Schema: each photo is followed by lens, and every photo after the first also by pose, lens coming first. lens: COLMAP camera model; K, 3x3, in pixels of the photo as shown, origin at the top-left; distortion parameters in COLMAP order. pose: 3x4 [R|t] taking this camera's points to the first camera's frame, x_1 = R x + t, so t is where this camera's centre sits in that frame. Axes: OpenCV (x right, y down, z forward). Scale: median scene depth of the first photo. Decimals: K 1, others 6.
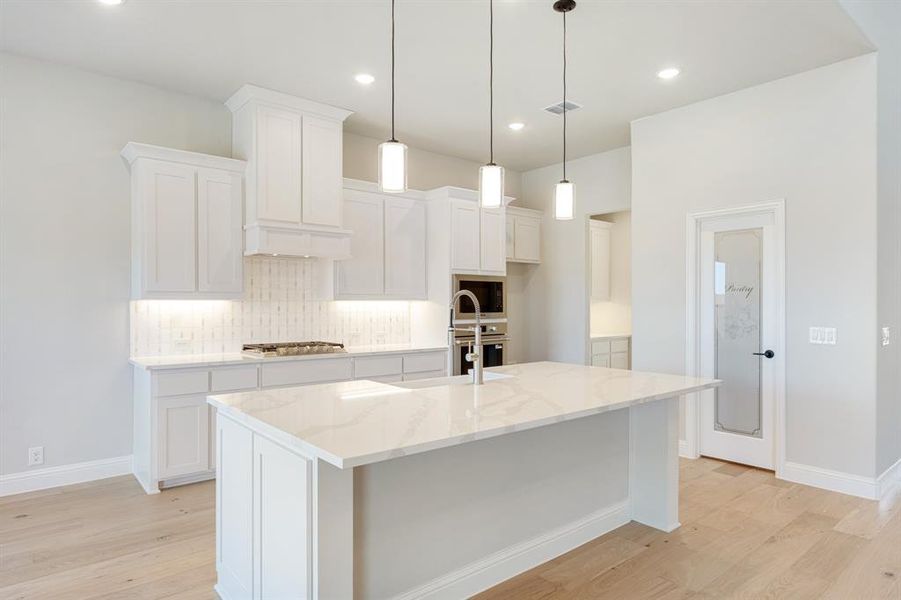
lens RADIAL K [[532.2, 0, 445.3], [0, 532.2, 312.2], [0, 0, 1]] dist [-0.004283, -0.000389]
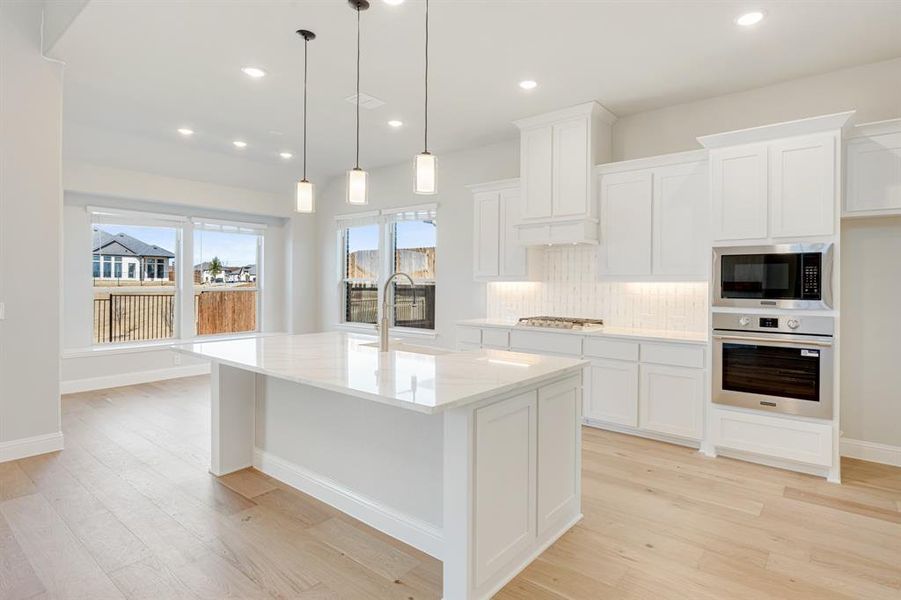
lens RADIAL K [[474.0, 0, 483.1], [0, 474.0, 278.5], [0, 0, 1]] dist [0.000252, 0.000171]
pose [[0.216306, -0.007506, -0.976297, 0.688240], [-0.021078, 0.999701, -0.012356, -0.012407], [0.976098, 0.023251, 0.216083, 0.587797]]
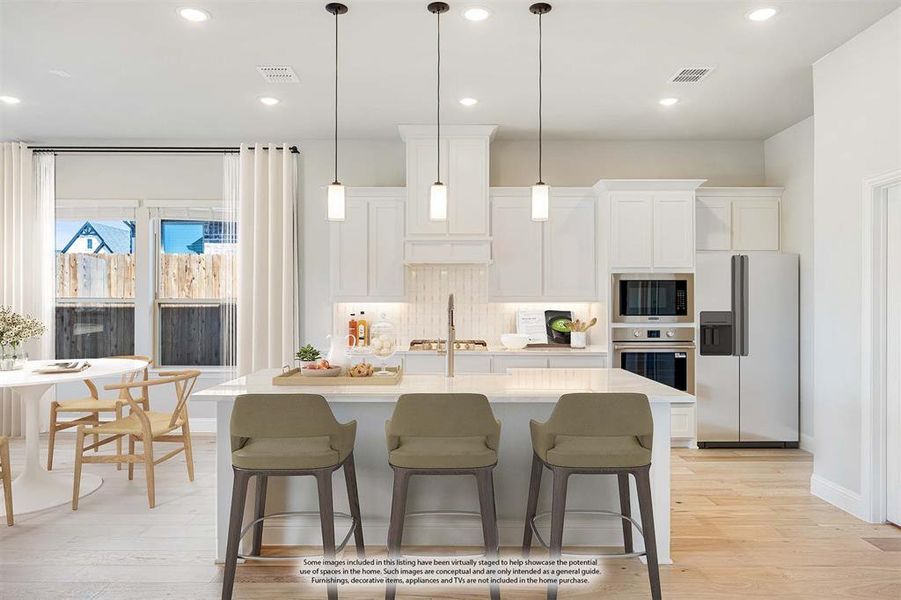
lens RADIAL K [[603.7, 0, 450.5], [0, 603.7, 300.0], [0, 0, 1]] dist [-0.001280, -0.000177]
pose [[0.764042, -0.003350, -0.645158, 0.533775], [-0.010937, 0.999776, -0.018144, -0.003658], [0.645074, 0.020919, 0.763834, 0.021112]]
